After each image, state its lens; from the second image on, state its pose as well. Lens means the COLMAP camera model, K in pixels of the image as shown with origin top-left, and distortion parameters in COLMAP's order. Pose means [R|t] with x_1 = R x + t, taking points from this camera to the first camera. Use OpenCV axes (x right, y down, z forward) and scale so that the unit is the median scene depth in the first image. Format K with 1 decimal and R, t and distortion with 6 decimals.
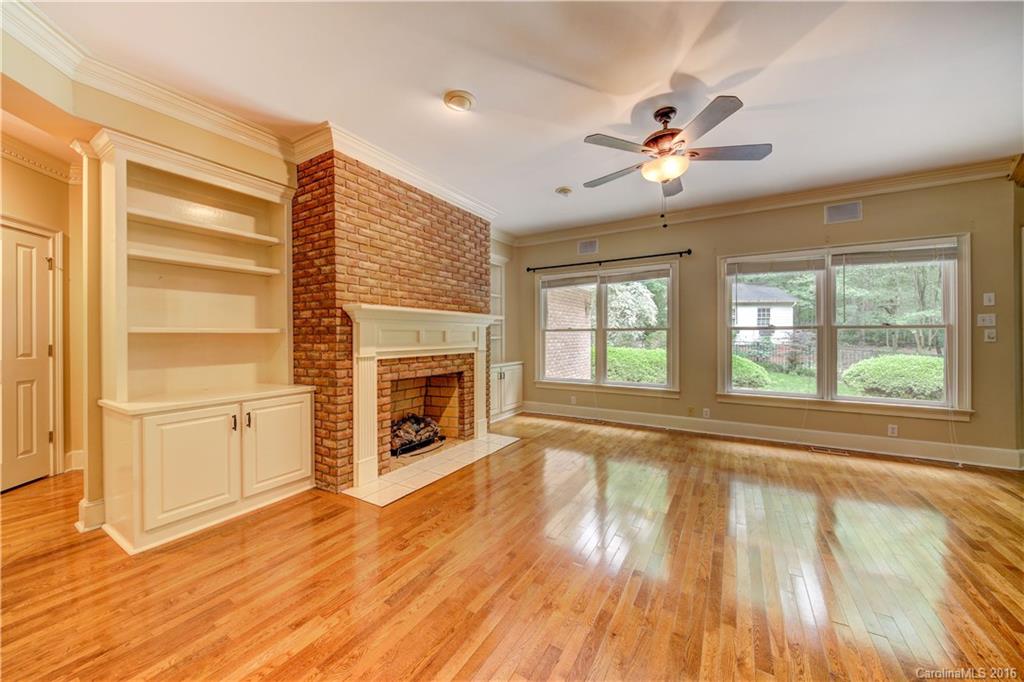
lens RADIAL K [[371.0, 0, 514.5], [0, 371.0, 338.5], [0, 0, 1]] dist [-0.009249, -0.000383]
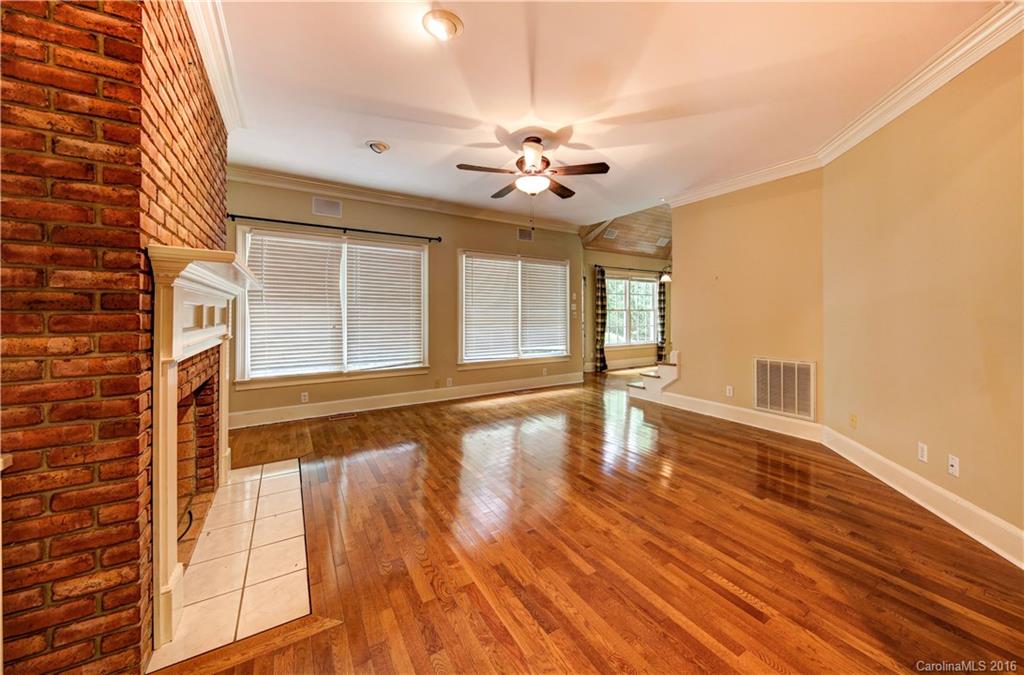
lens RADIAL K [[371.0, 0, 555.7], [0, 371.0, 312.8], [0, 0, 1]] dist [-0.009249, -0.000383]
pose [[0.406250, 0.007557, 0.913731, -0.512668], [0.002905, 0.999950, -0.009561, -0.002770], [-0.913757, 0.006538, 0.406208, 0.294094]]
